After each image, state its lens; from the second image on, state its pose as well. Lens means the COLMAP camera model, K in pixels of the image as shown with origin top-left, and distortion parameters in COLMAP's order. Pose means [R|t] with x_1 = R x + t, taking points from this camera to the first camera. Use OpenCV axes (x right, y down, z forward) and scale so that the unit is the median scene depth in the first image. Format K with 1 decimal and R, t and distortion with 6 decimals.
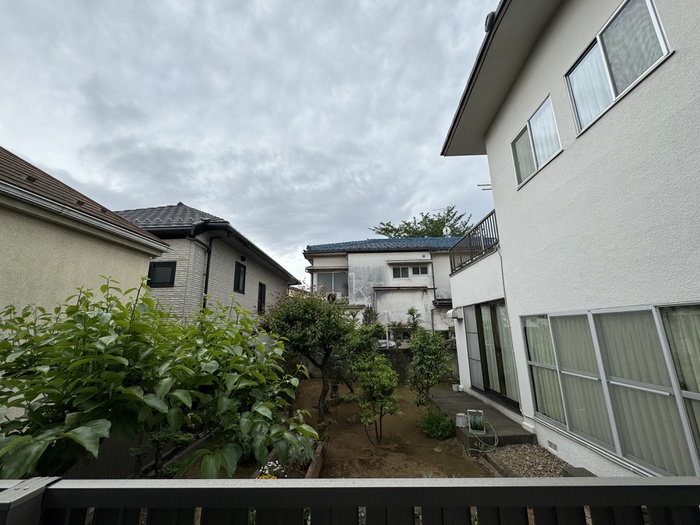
lens RADIAL K [[280.2, 0, 349.5], [0, 280.2, 261.9], [0, 0, 1]] dist [-0.003212, 0.000198]
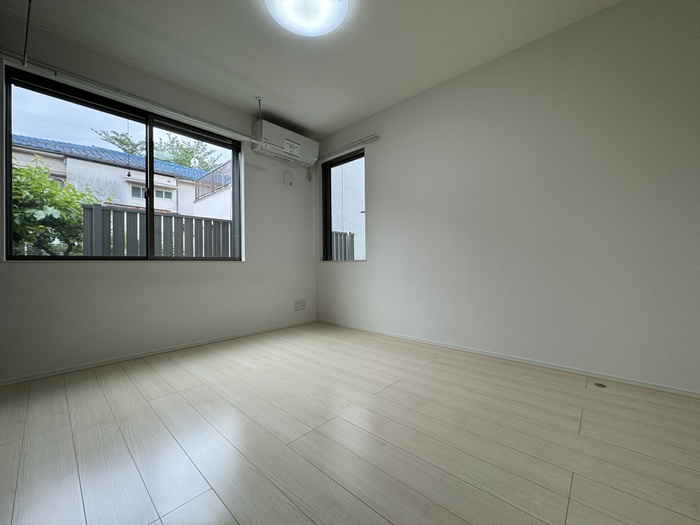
lens RADIAL K [[280.2, 0, 349.5], [0, 280.2, 261.9], [0, 0, 1]] dist [-0.003212, 0.000198]
pose [[0.653417, 0.016907, 0.756809, -0.192913], [-0.178322, 0.975054, 0.132178, 0.033488], [-0.735695, -0.221323, 0.640132, -0.562353]]
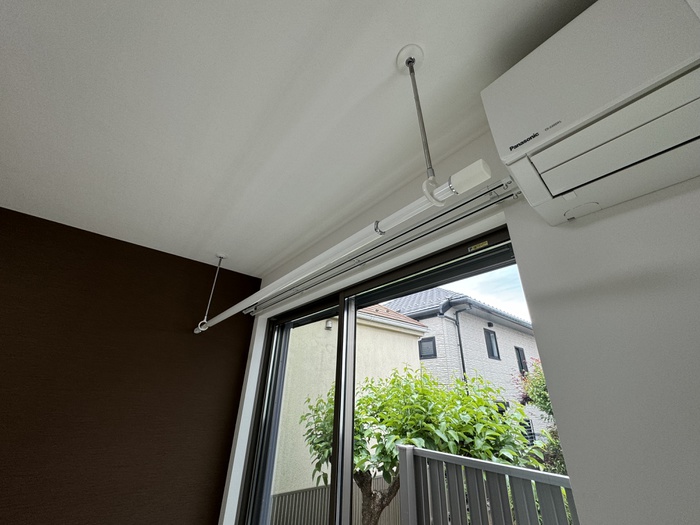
lens RADIAL K [[280.2, 0, 349.5], [0, 280.2, 261.9], [0, 0, 1]] dist [-0.003212, 0.000198]
pose [[0.659285, -0.283933, -0.696223, 0.111268], [0.127050, 0.954712, -0.269041, -0.036674], [0.741082, 0.088920, 0.665501, -0.167131]]
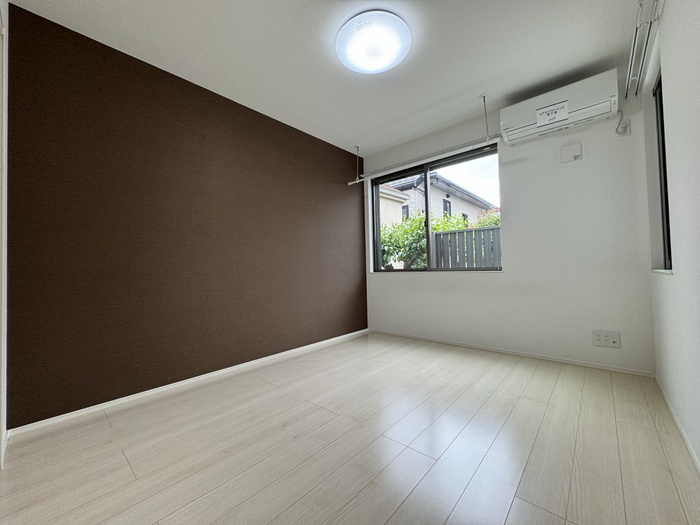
lens RADIAL K [[280.2, 0, 349.5], [0, 280.2, 261.9], [0, 0, 1]] dist [-0.003212, 0.000198]
pose [[0.765656, -0.015680, -0.643059, 0.187505], [0.158120, 0.973617, 0.164526, 0.000579], [0.623513, -0.227651, 0.747935, -0.599946]]
